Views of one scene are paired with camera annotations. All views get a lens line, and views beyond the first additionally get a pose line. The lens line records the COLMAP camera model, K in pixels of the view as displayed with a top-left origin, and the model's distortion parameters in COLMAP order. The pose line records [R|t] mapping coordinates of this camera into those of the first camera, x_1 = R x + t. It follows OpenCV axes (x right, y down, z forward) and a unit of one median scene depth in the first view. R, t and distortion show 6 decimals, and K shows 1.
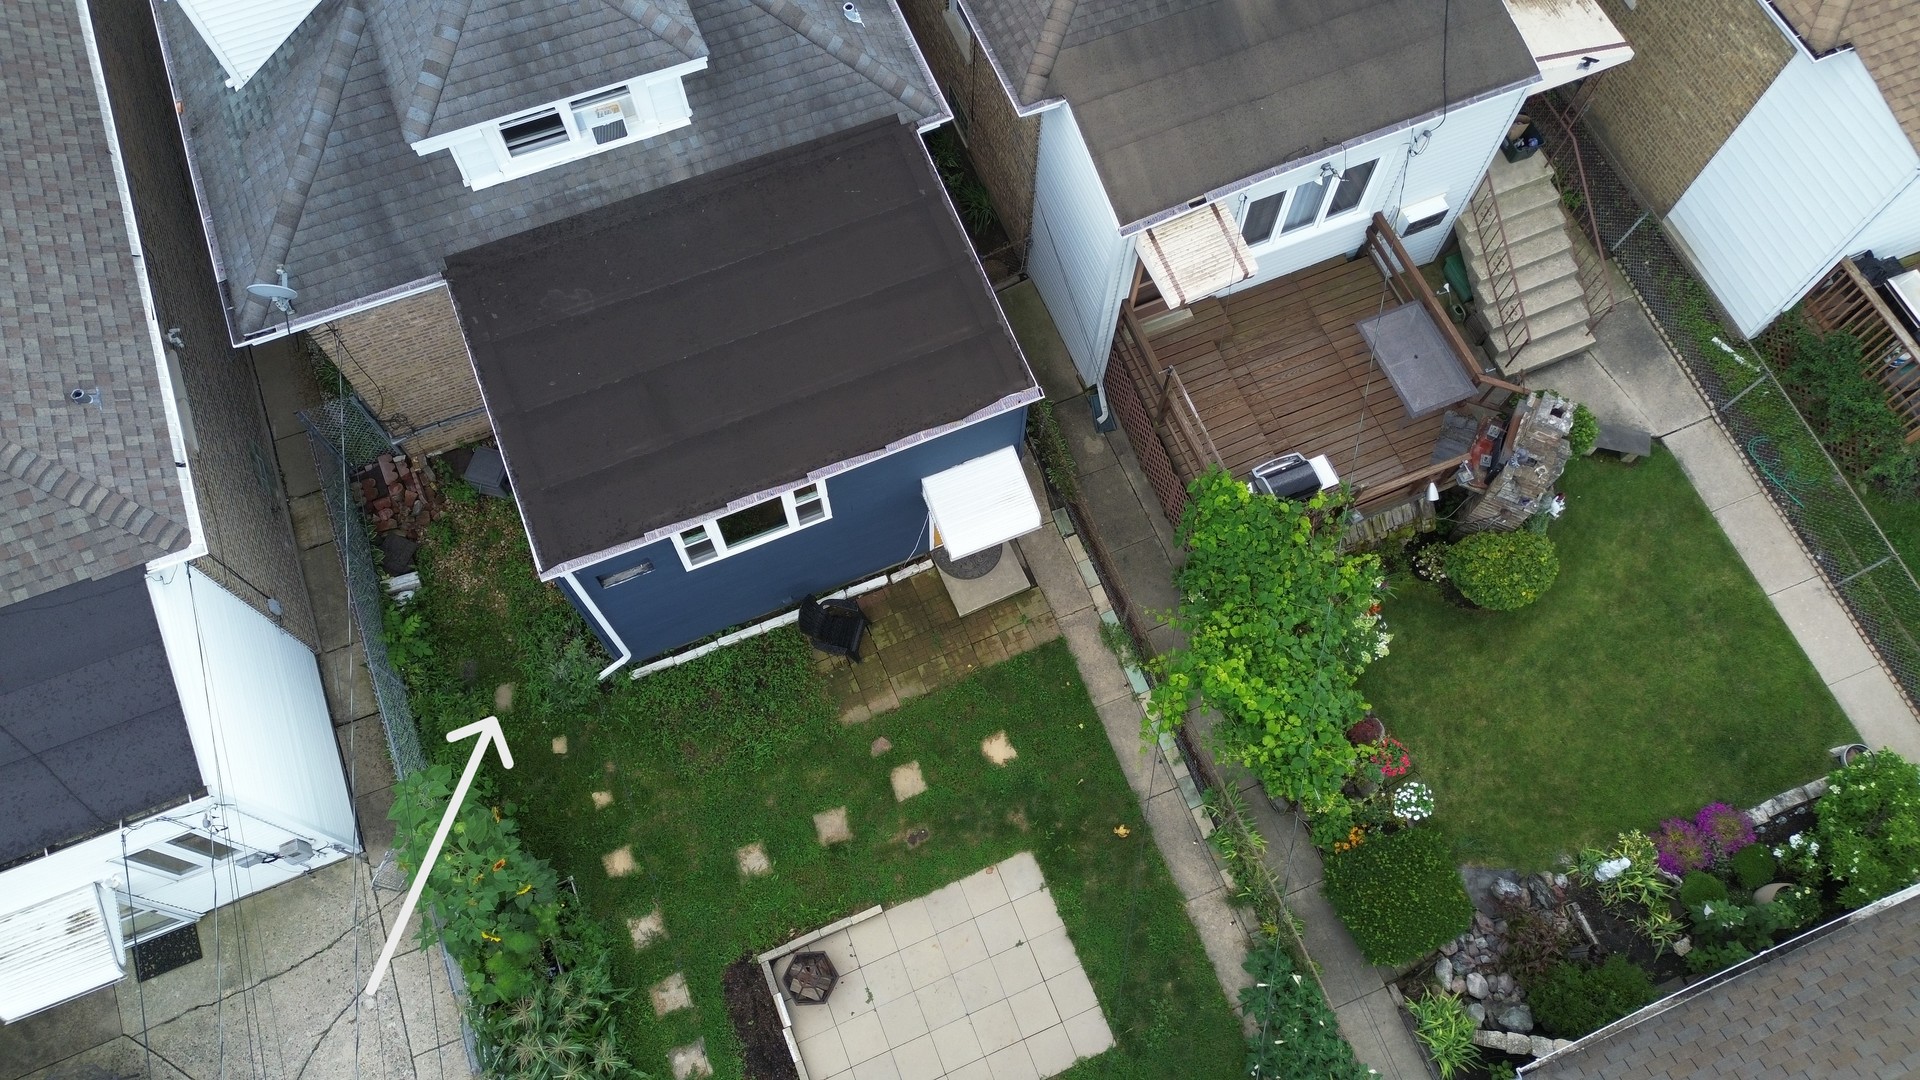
lens RADIAL K [[1354.3, 0, 960.3], [0, 1354.3, 531.9], [0, 0, 1]] dist [0.073487, -0.074686]
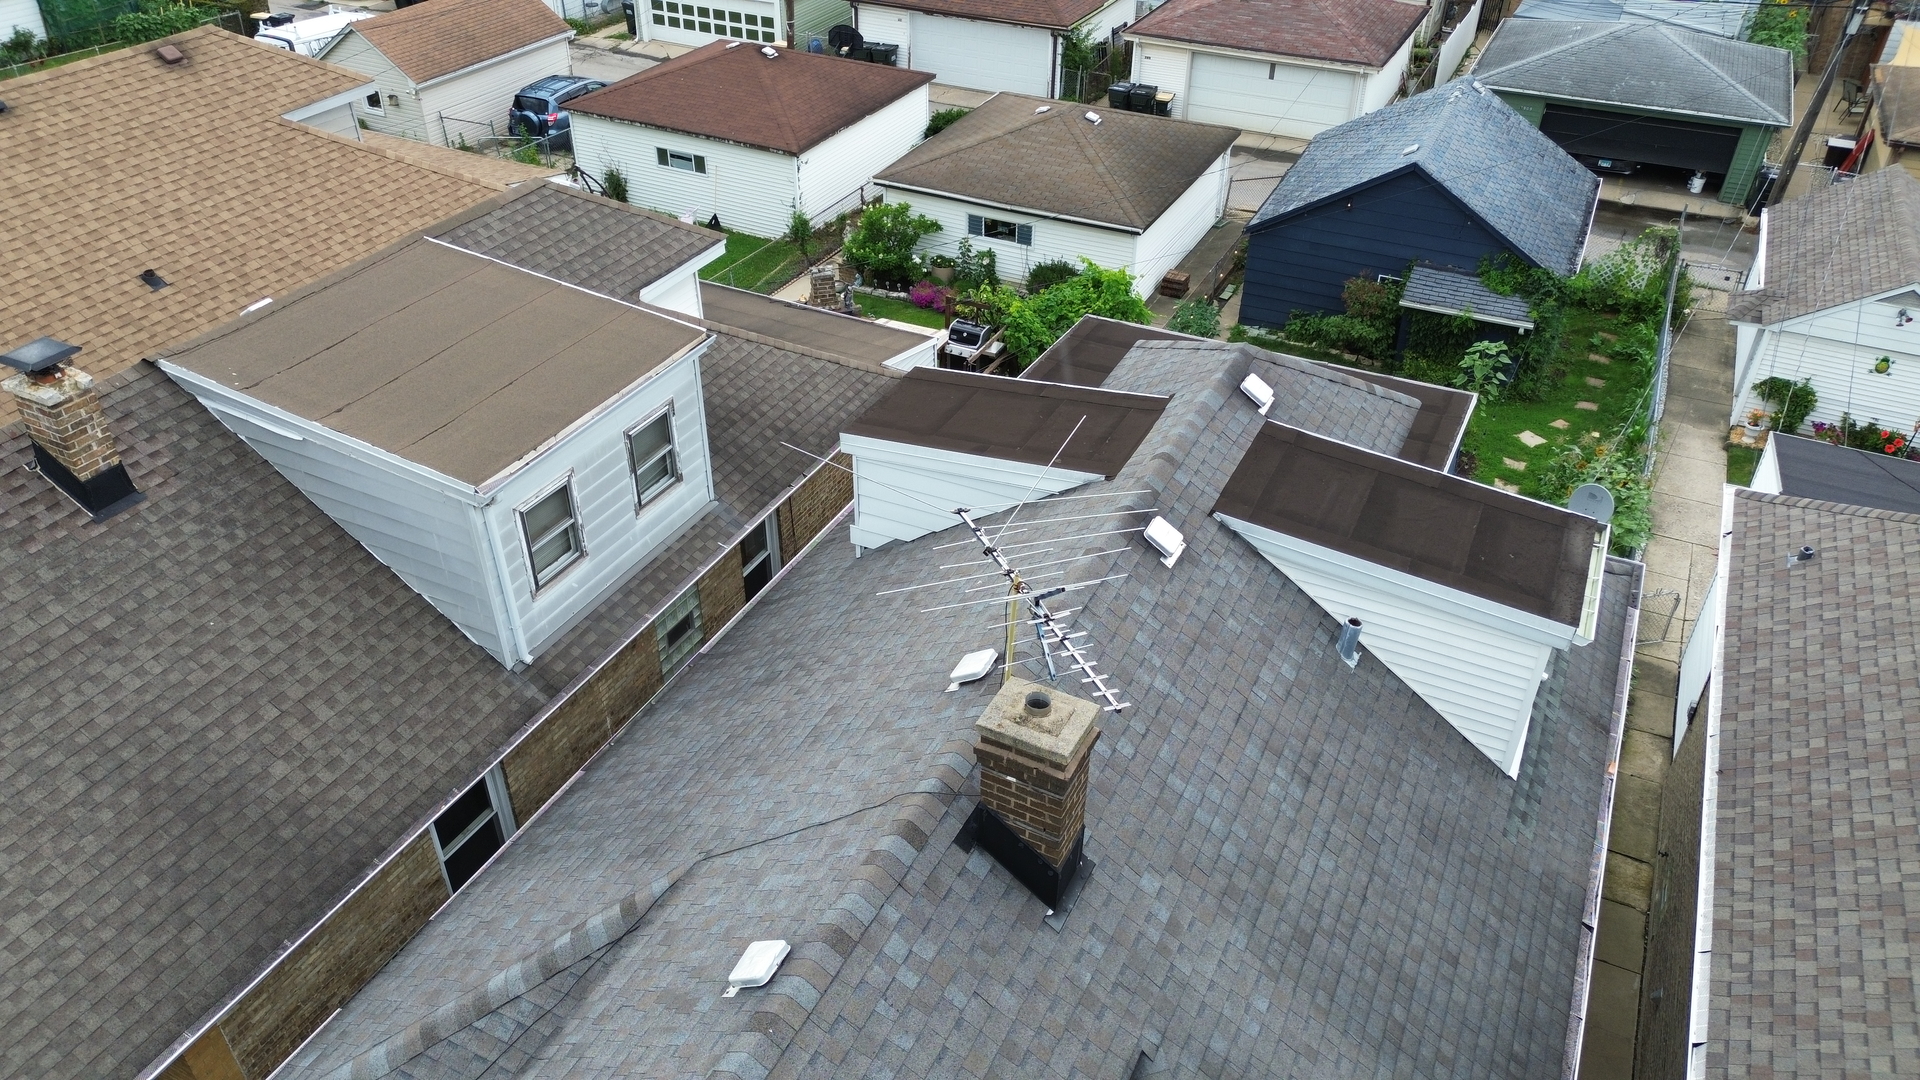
lens RADIAL K [[1354.3, 0, 959.9], [0, 1354.3, 535.1], [0, 0, 1]] dist [0.073487, -0.074686]
pose [[-0.663163, -0.437211, 0.607504, -0.751174], [0.686612, -0.032251, 0.726309, -1.141069], [-0.297958, 0.898780, 0.321582, 0.759090]]
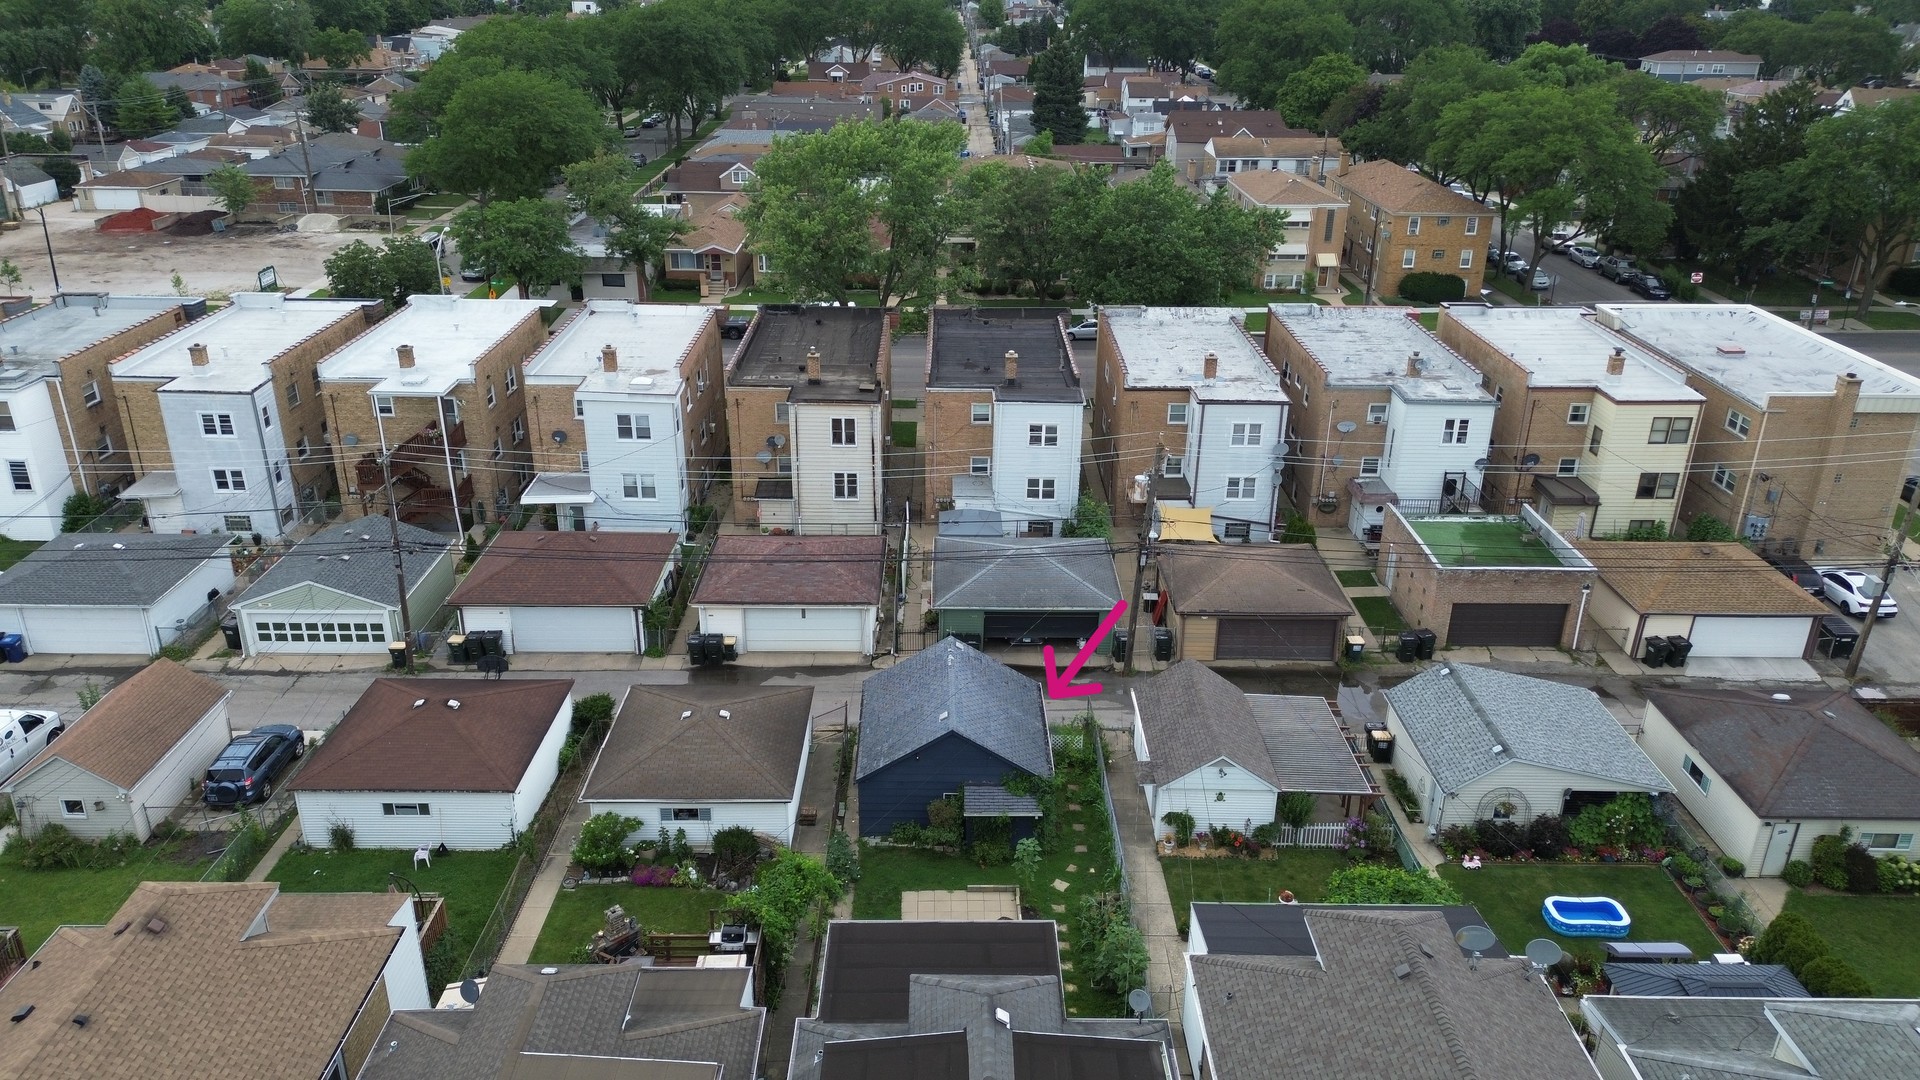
lens RADIAL K [[1354.3, 0, 958.8], [0, 1354.3, 527.3], [0, 0, 1]] dist [0.073487, -0.074686]
pose [[-0.927127, -0.158573, 0.339544, -0.773185], [0.340184, 0.023938, 0.940054, -2.086627], [-0.157196, 0.987057, 0.031751, 0.230606]]
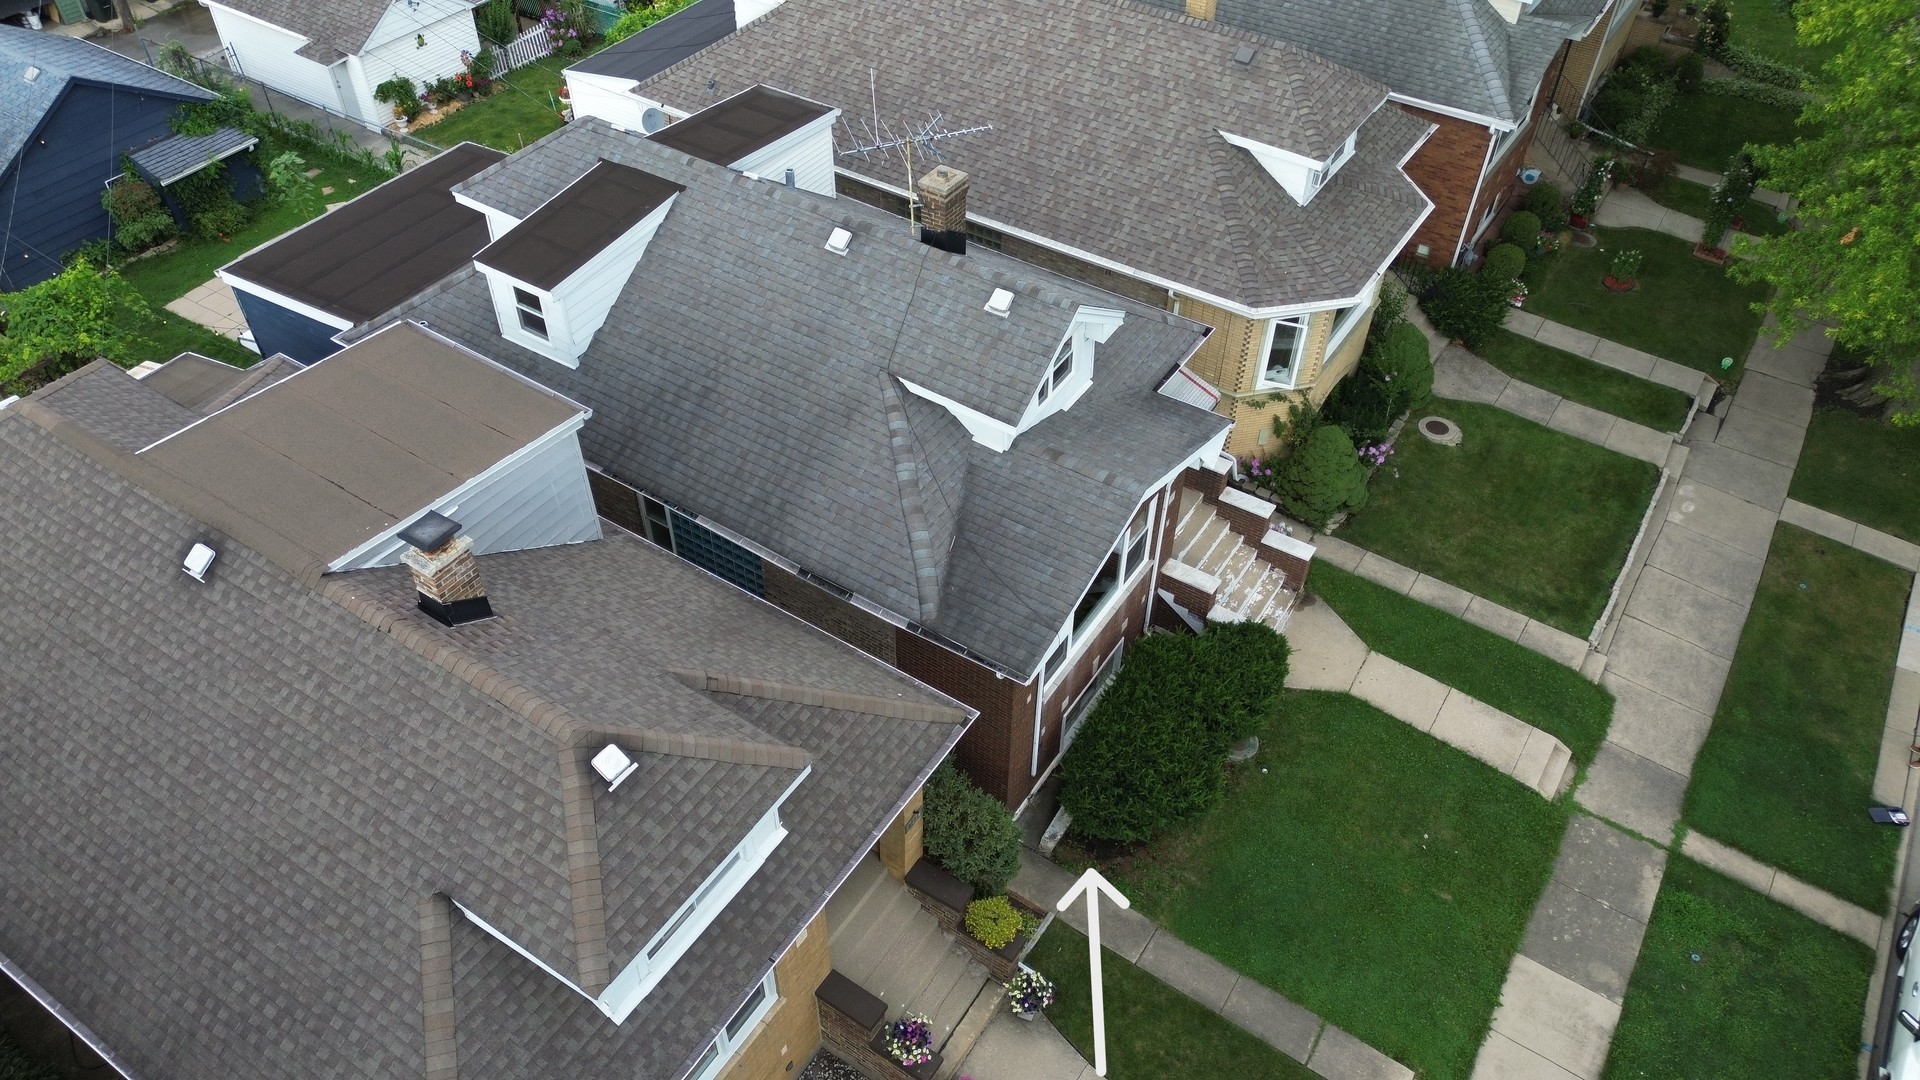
lens RADIAL K [[1354.3, 0, 959.4], [0, 1354.3, 539.6], [0, 0, 1]] dist [0.073487, -0.074686]
pose [[-0.822590, 0.384501, -0.418933, 0.133454], [-0.530191, -0.252329, 0.809461, -1.847803], [0.205529, 0.887969, 0.411422, 0.757986]]
